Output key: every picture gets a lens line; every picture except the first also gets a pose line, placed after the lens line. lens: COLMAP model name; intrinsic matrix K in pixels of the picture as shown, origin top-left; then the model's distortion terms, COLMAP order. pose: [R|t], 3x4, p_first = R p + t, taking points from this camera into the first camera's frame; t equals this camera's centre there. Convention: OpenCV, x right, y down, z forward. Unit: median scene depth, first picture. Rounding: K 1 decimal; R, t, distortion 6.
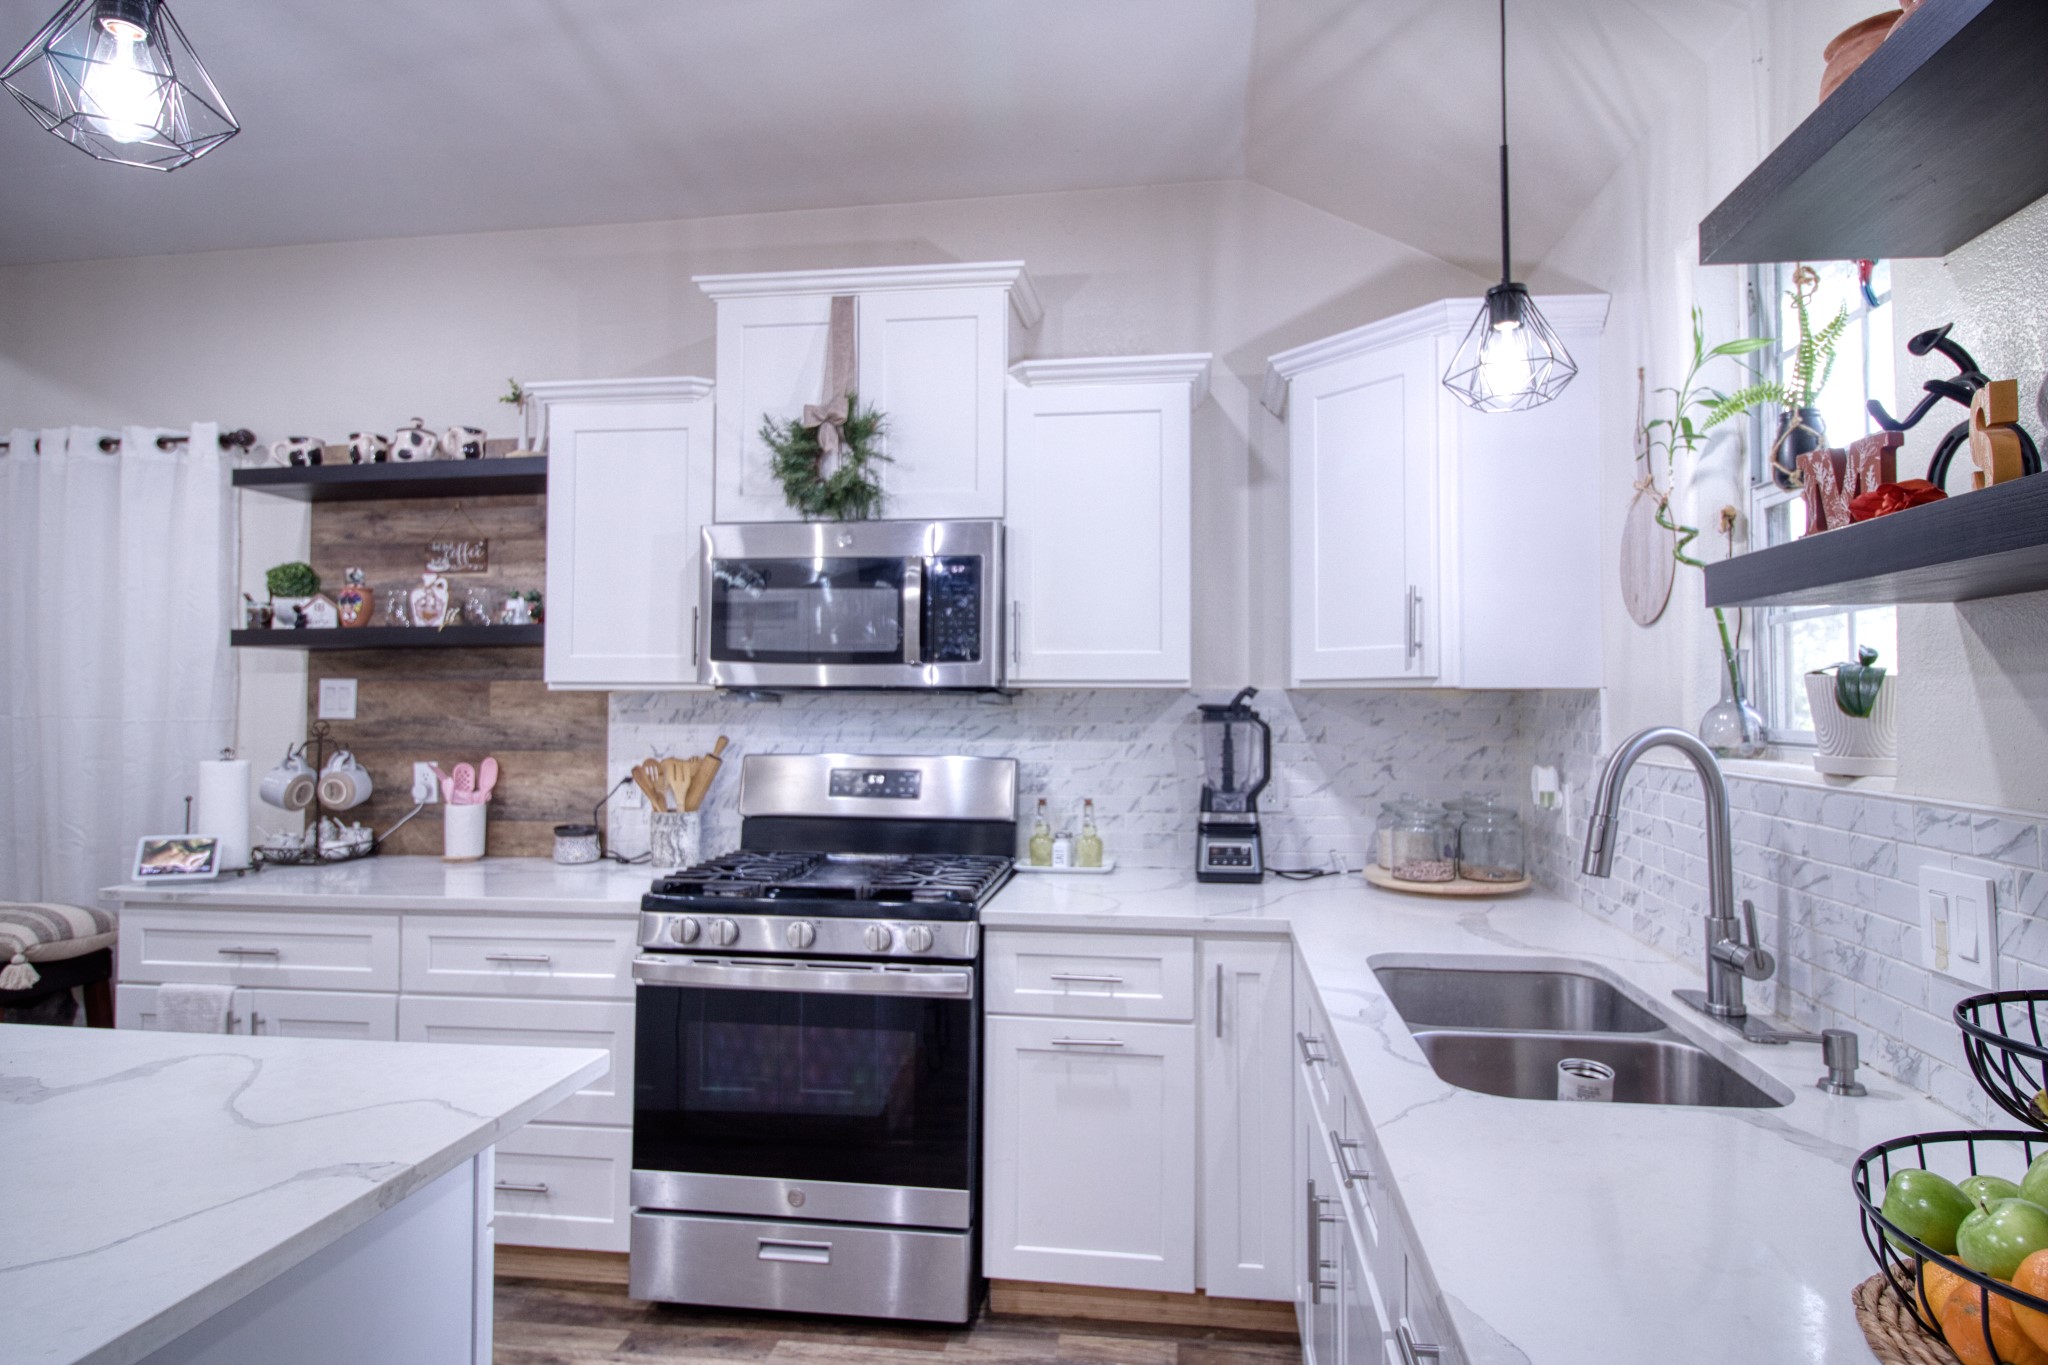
lens RADIAL K [[1120.4, 0, 1066.6], [0, 1120.4, 677.4], [0, 0, 1]] dist [-0.000960, -0.003482]
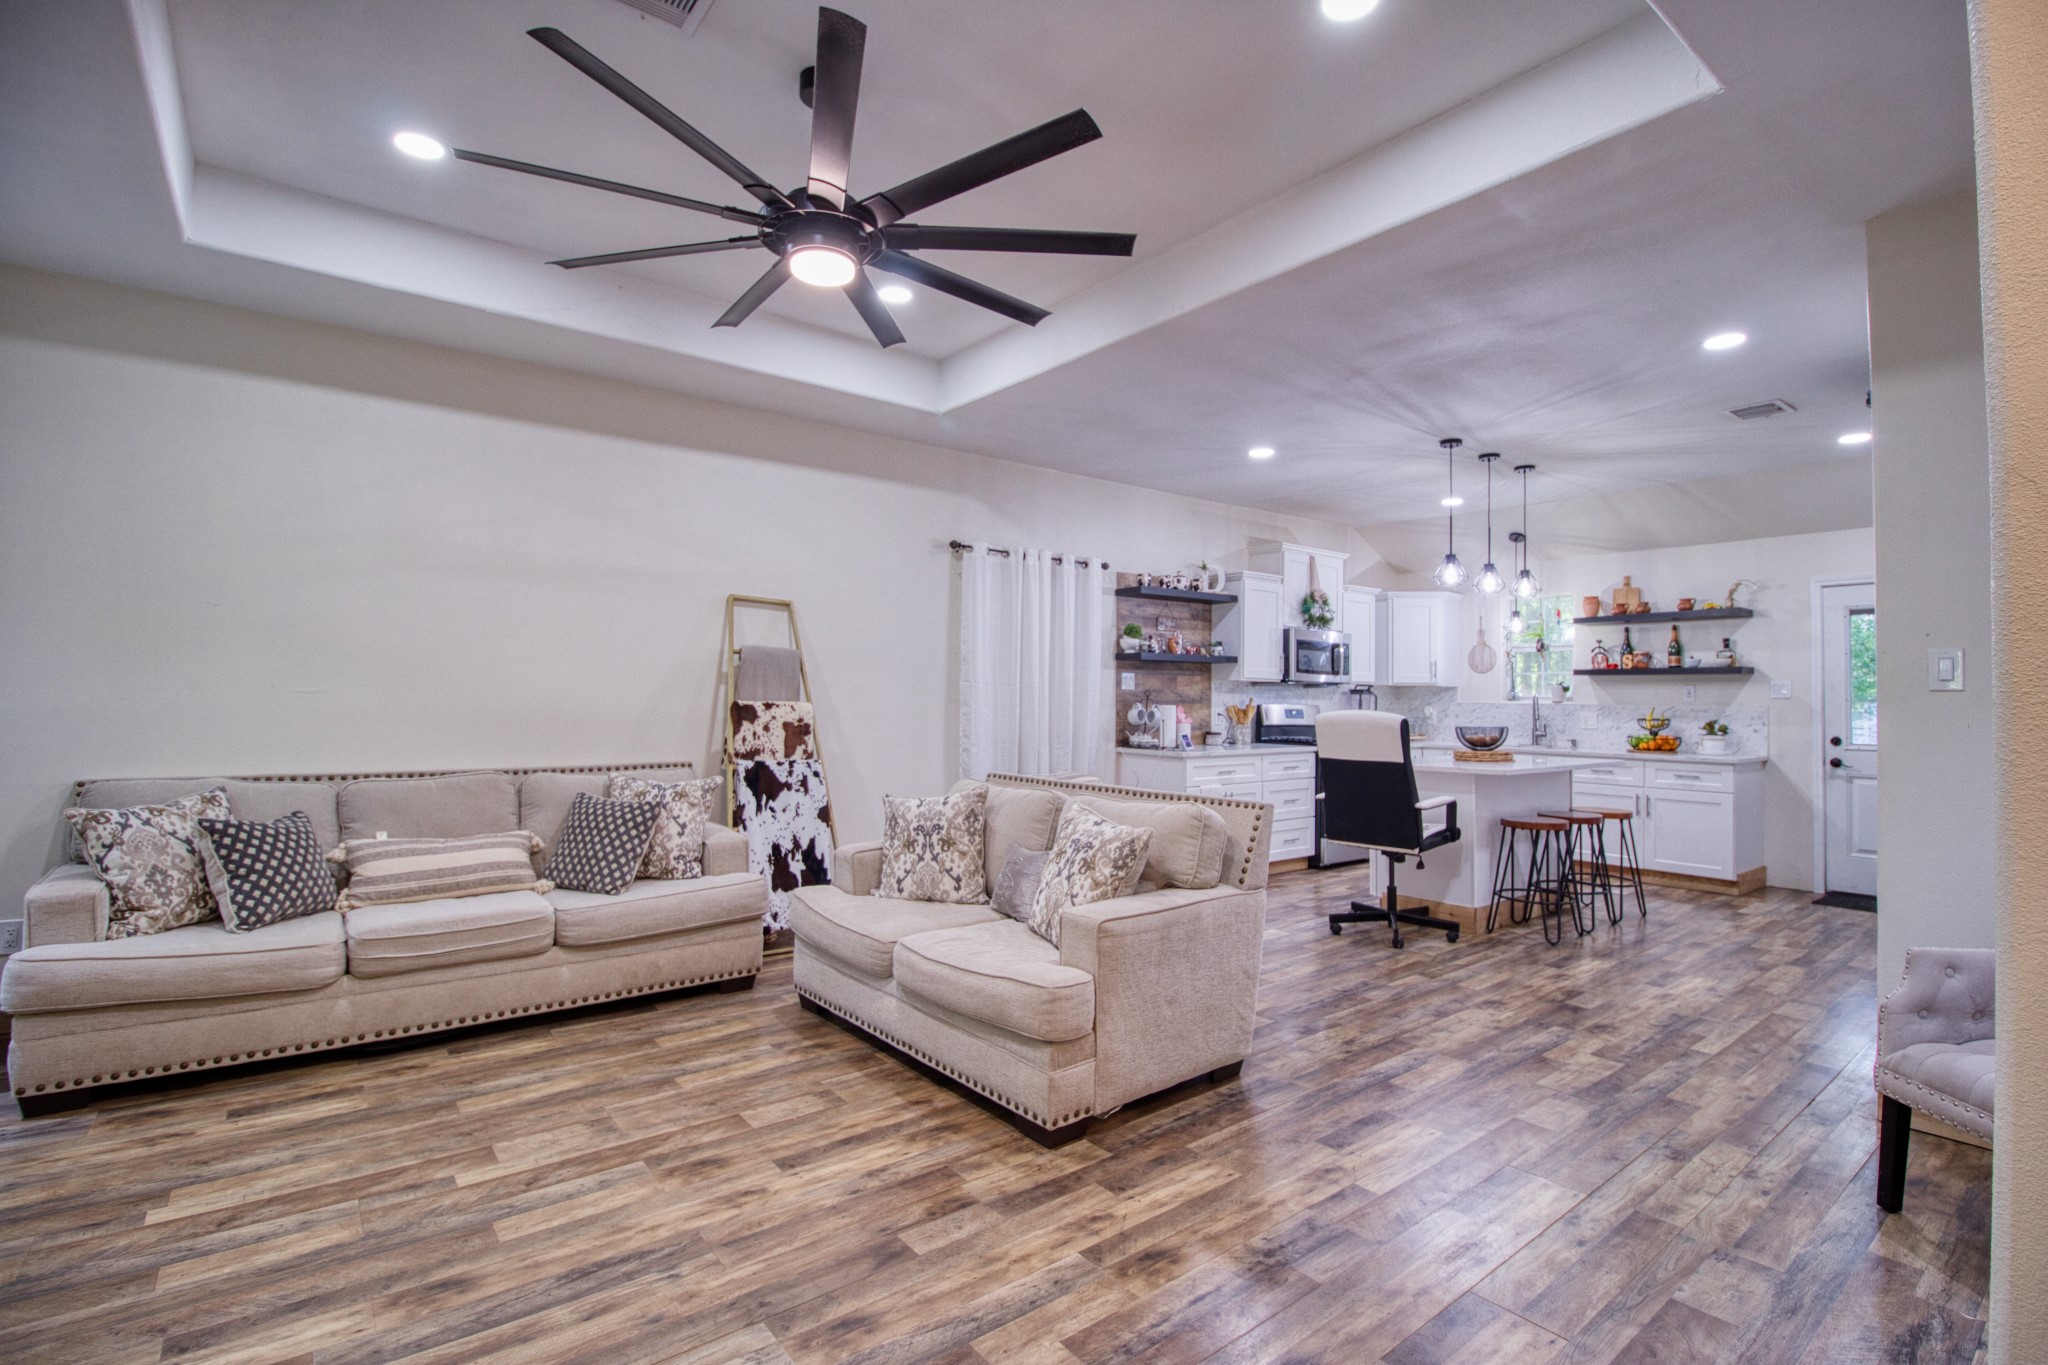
lens RADIAL K [[950.6, 0, 1043.9], [0, 950.6, 666.6], [0, 0, 1]] dist [-0.008391, -0.007776]
pose [[0.702395, 0.032849, 0.711029, -2.350189], [-0.026890, 0.999446, -0.019610, 0.034407], [-0.711279, -0.005346, 0.702889, -0.292281]]
